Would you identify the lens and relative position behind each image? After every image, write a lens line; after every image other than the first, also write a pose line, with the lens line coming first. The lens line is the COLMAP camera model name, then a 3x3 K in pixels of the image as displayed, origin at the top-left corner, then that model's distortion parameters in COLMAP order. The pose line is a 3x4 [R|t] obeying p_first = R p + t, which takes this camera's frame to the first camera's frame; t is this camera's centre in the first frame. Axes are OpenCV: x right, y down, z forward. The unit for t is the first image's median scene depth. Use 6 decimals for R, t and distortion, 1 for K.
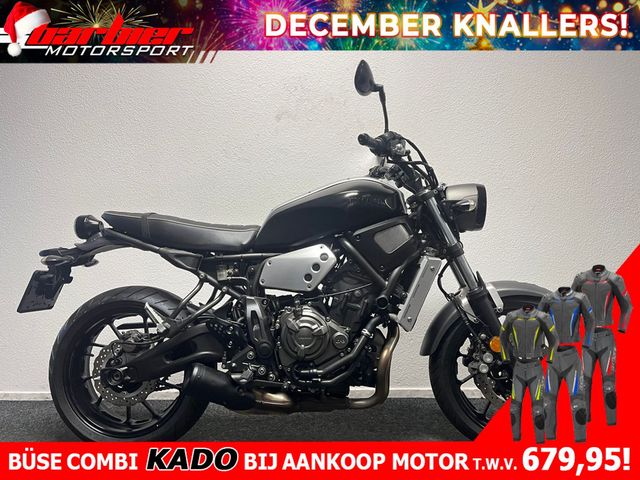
lens RADIAL K [[474.5, 0, 322.3], [0, 474.5, 238.4], [0, 0, 1]] dist [0.031451, -0.022462]
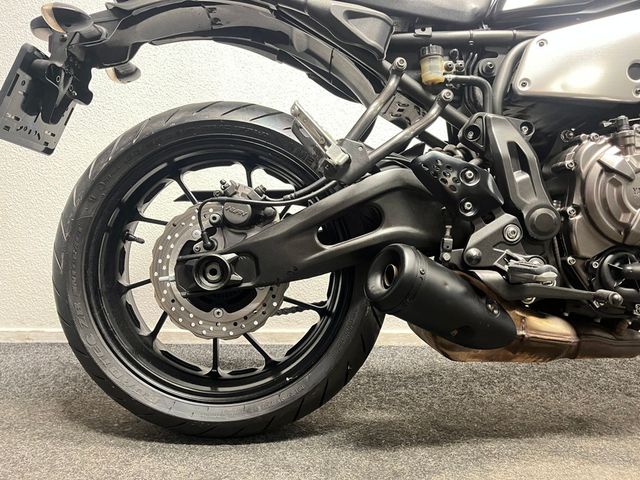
lens RADIAL K [[474.5, 0, 317.5], [0, 474.5, 246.3], [0, 0, 1]] dist [0.031451, -0.022462]
pose [[0.997180, 0.029728, 0.068908, -0.352770], [-0.034523, 0.996986, 0.069472, 0.222456], [-0.066636, -0.071655, 0.995201, 0.526438]]
